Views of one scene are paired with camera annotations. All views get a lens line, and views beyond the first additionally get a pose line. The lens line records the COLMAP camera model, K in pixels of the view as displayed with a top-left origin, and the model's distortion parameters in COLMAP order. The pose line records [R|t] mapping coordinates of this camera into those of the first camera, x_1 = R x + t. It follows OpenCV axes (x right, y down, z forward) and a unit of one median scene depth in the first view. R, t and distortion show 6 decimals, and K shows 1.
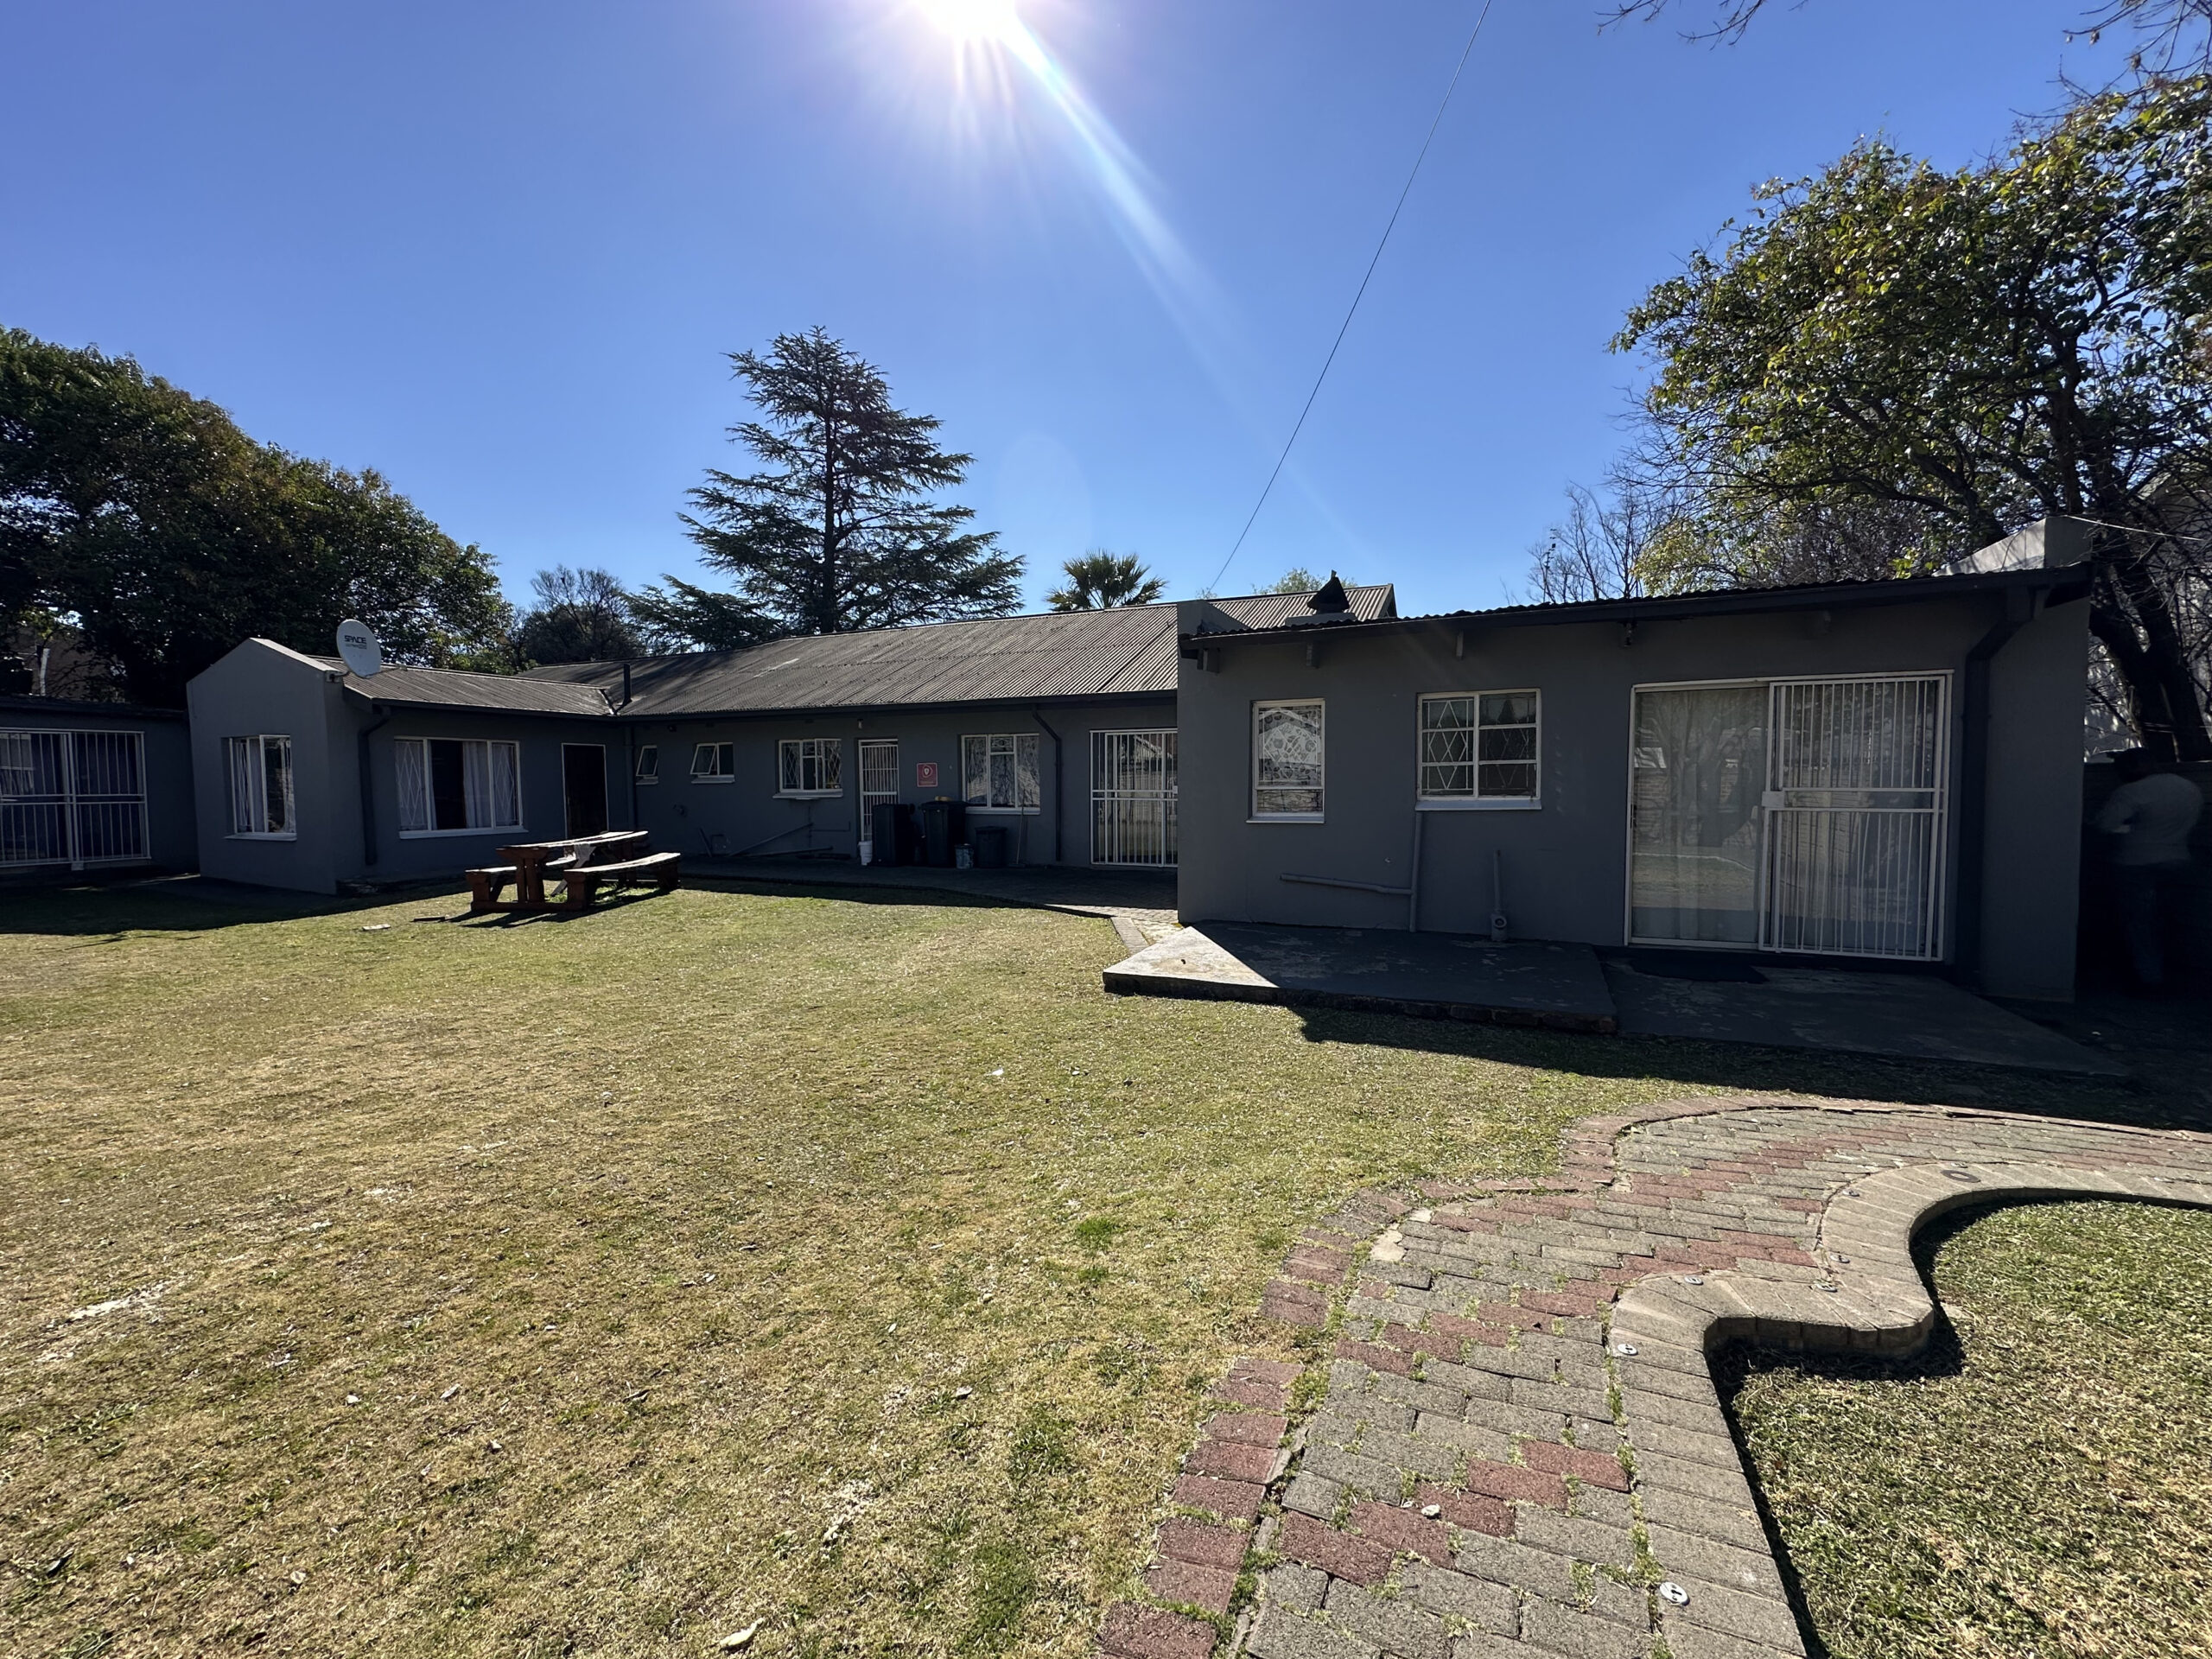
lens RADIAL K [[888.5, 0, 1104.3], [0, 888.5, 822.3], [0, 0, 1]] dist [0.001936, 0.000058]
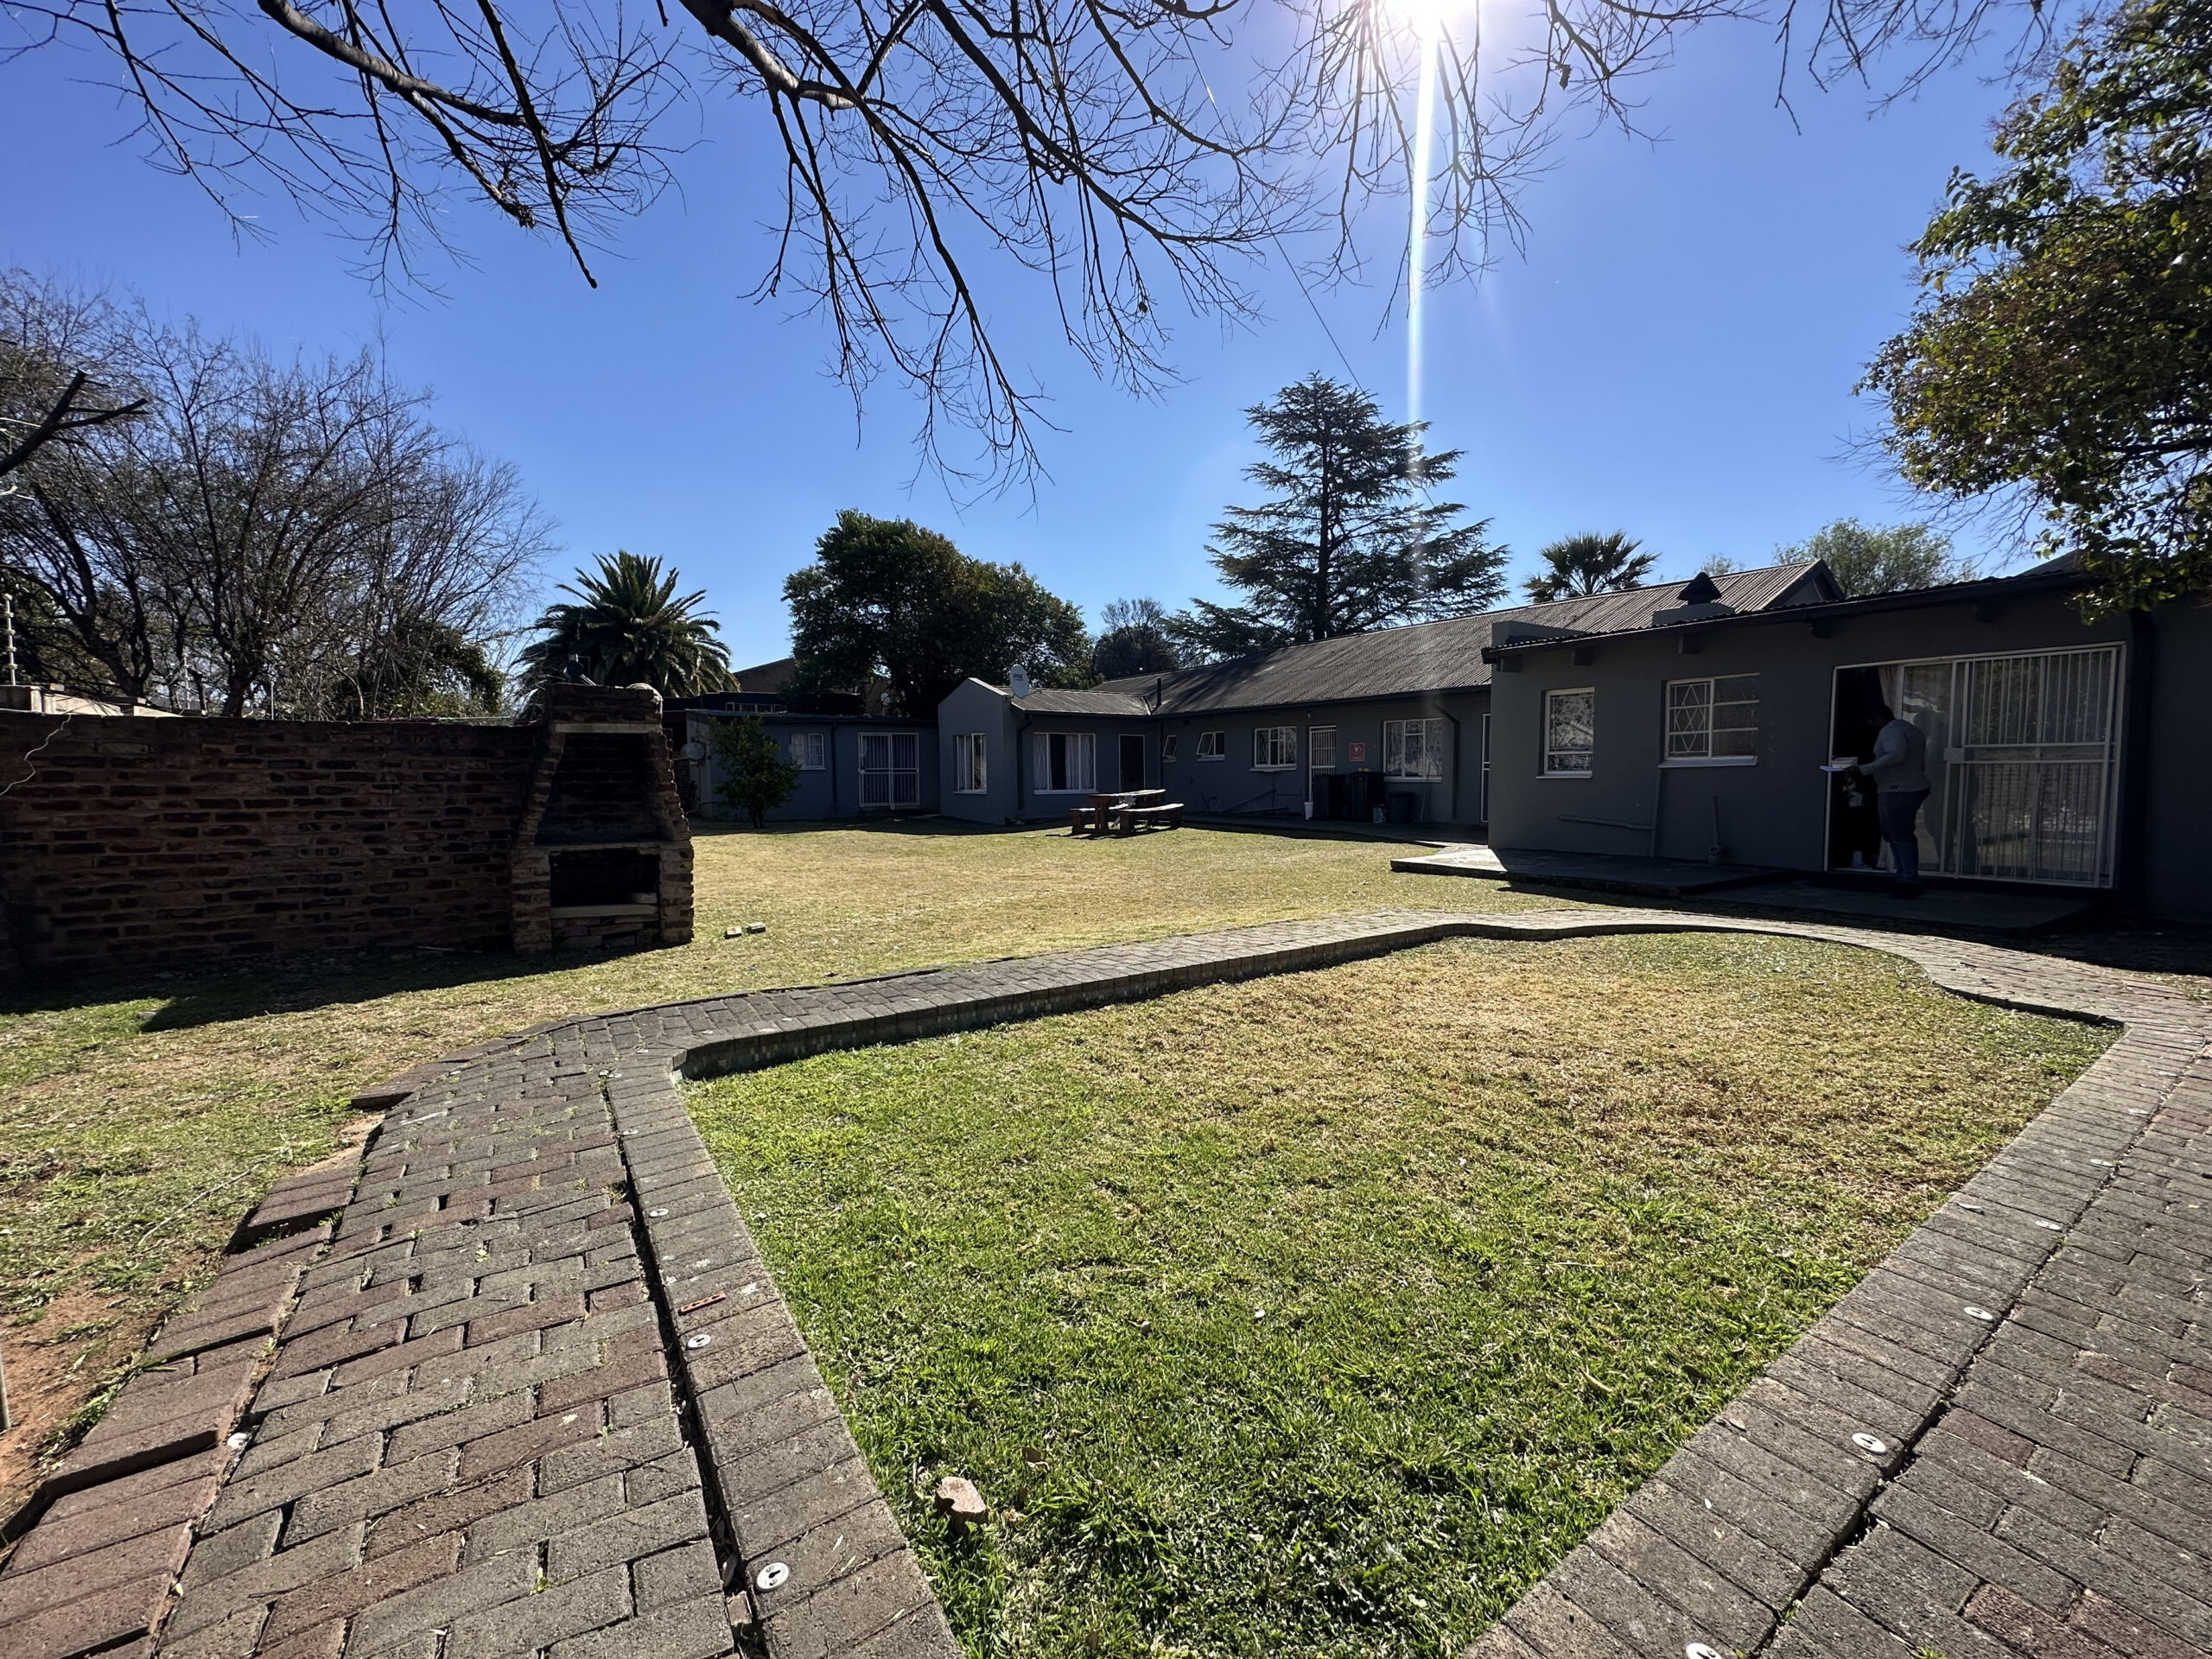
lens RADIAL K [[888.5, 0, 1104.3], [0, 888.5, 822.3], [0, 0, 1]] dist [0.001936, 0.000058]
pose [[0.846686, 0.030033, -0.531244, 0.070057], [-0.023051, 0.999539, 0.019769, 0.012305], [0.531593, -0.004493, 0.846988, -0.117395]]
